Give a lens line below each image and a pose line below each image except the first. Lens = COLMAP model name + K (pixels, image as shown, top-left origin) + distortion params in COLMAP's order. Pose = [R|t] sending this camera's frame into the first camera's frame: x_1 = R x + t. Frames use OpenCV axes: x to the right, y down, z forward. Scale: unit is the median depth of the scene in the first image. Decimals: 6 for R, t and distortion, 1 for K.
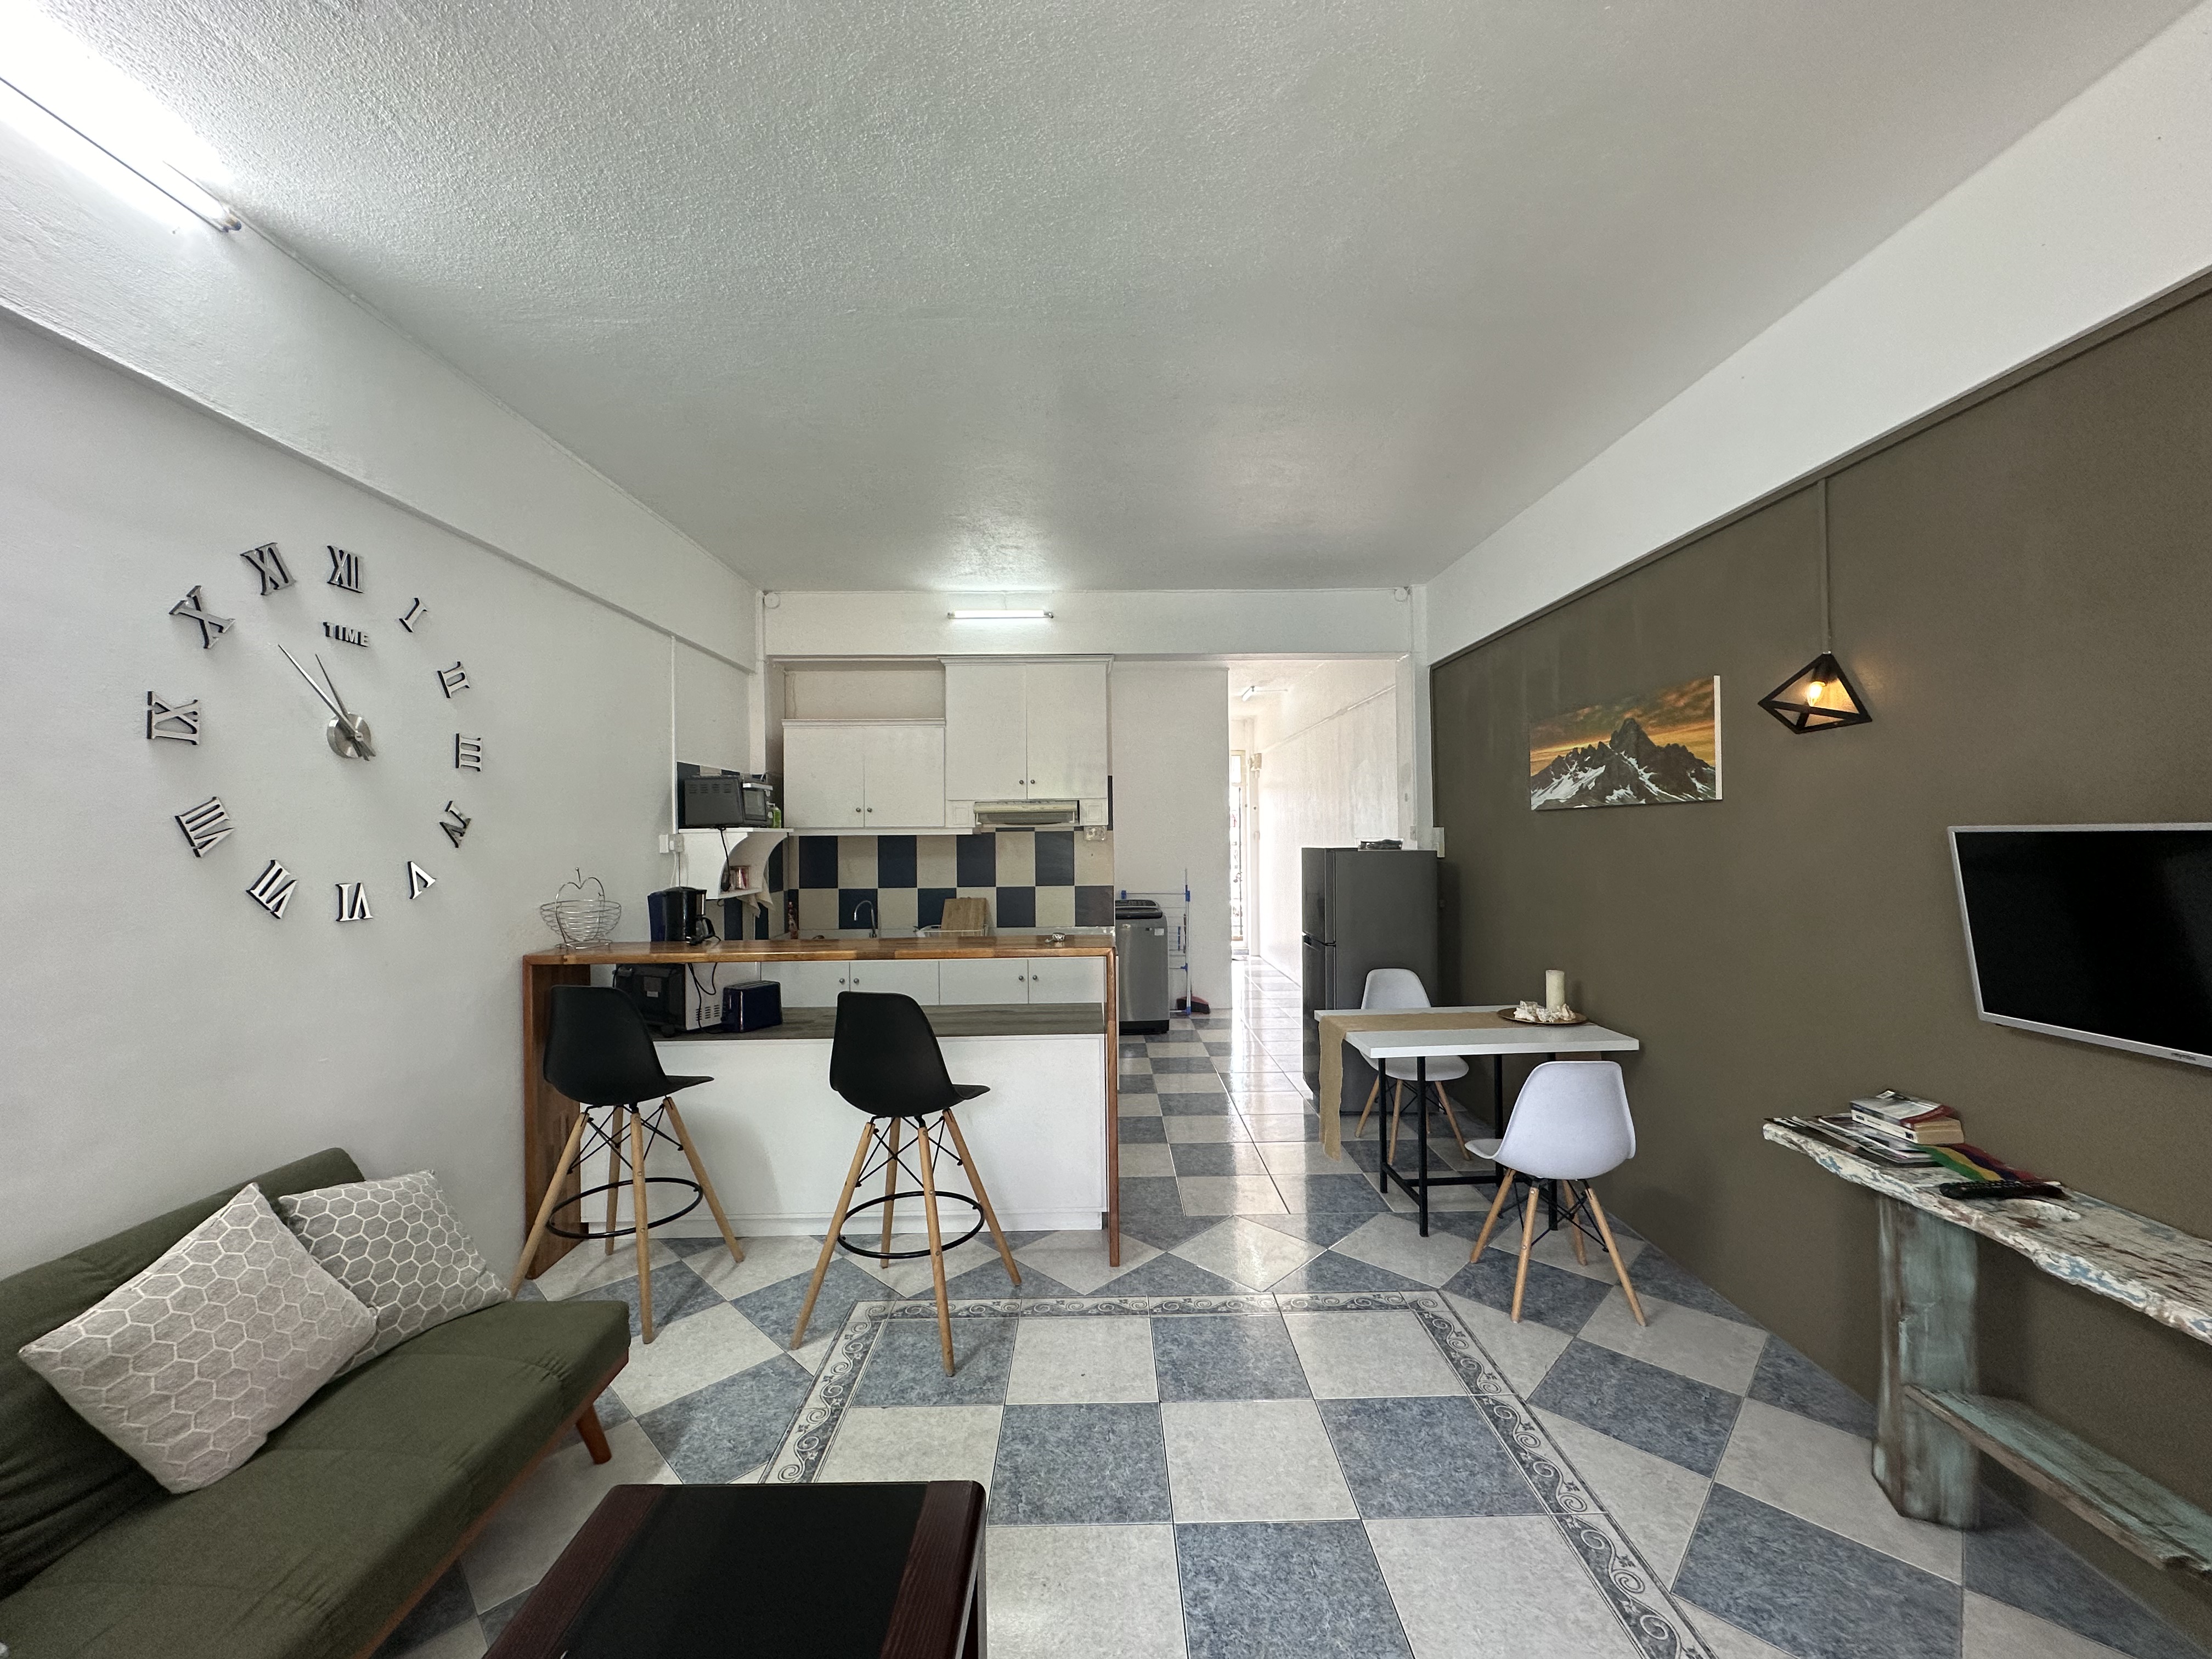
lens RADIAL K [[880.7, 0, 1101.6], [0, 880.7, 831.2], [0, 0, 1]] dist [-0.000022, 0.000030]
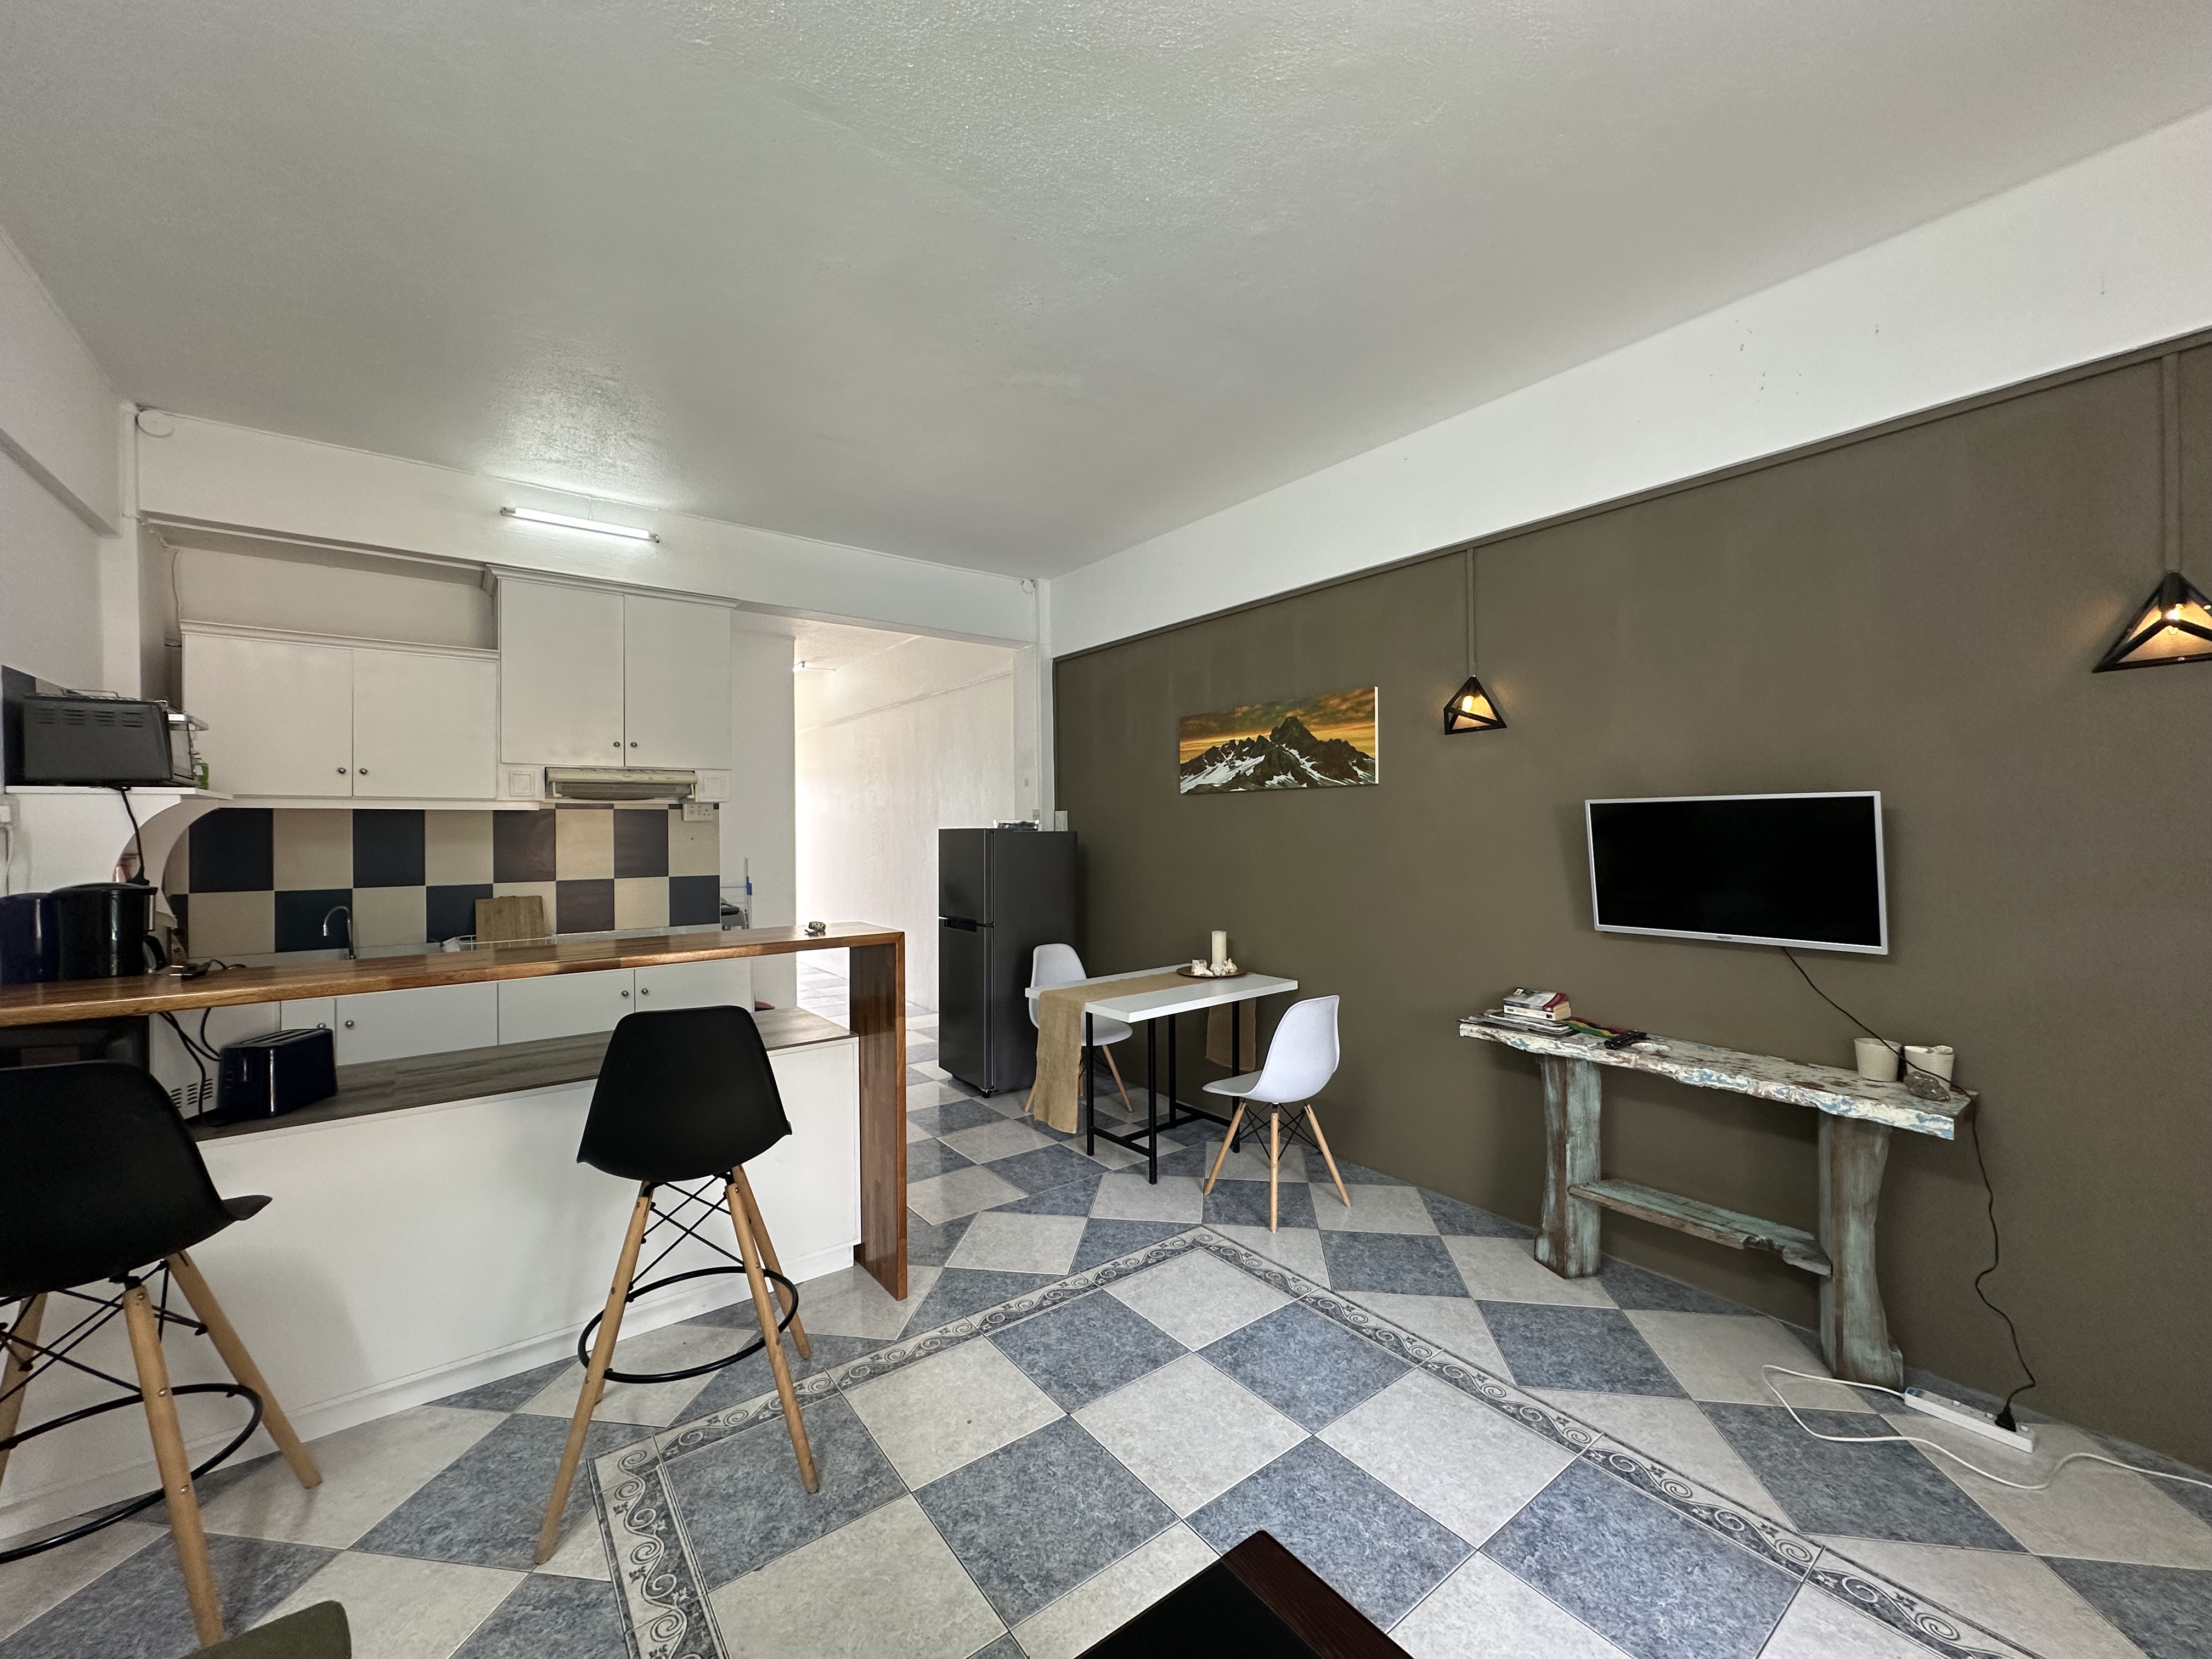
lens RADIAL K [[880.7, 0, 1105.5], [0, 880.7, 831.2], [0, 0, 1]] dist [-0.000022, 0.000030]
pose [[0.802826, 0.002795, 0.596207, -0.374662], [-0.004708, 0.999988, 0.001651, 0.032608], [-0.596195, -0.004132, 0.802829, 0.201670]]
